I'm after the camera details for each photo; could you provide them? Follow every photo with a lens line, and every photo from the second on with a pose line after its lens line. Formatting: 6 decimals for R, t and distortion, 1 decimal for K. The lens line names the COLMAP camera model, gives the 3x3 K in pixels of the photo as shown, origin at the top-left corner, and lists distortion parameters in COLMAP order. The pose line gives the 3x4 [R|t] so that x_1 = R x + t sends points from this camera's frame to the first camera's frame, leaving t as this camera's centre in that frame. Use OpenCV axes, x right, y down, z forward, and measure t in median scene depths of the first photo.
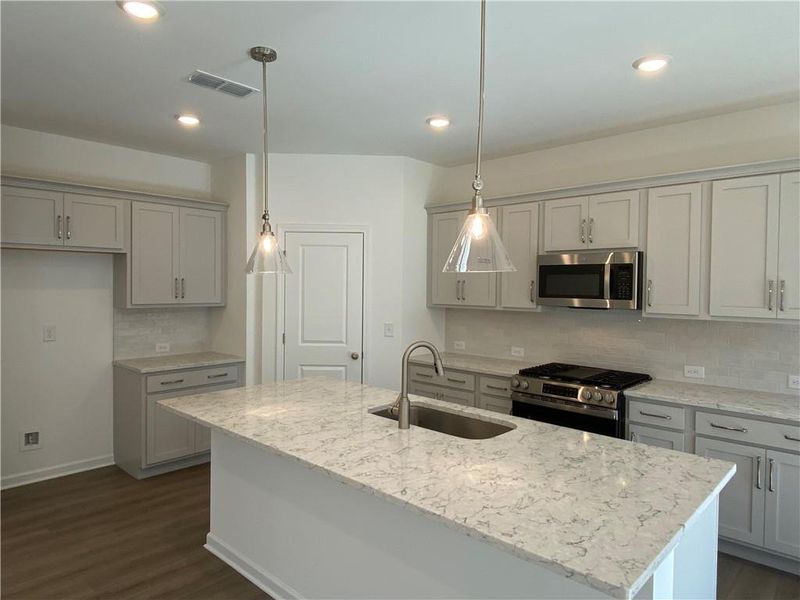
lens RADIAL K [[506.1, 0, 400.0], [0, 506.1, 300.0], [0, 0, 1]] dist [0.070017, -0.081377]
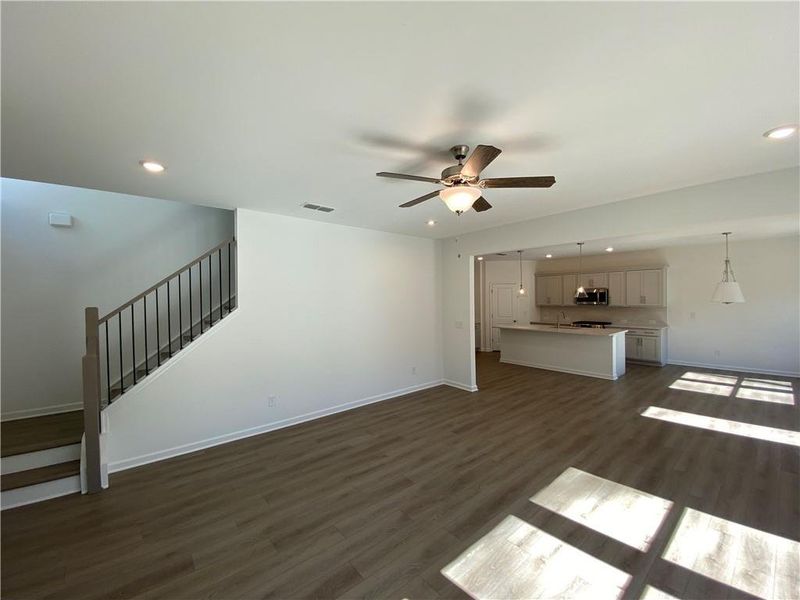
lens RADIAL K [[325.1, 0, 395.7], [0, 325.1, 299.6], [0, 0, 1]] dist [0.001306, -0.012641]
pose [[0.992053, -0.025480, -0.123216, -0.743725], [0.022806, 0.999474, -0.023063, 0.003065], [0.123739, 0.020070, 0.992112, -1.481610]]
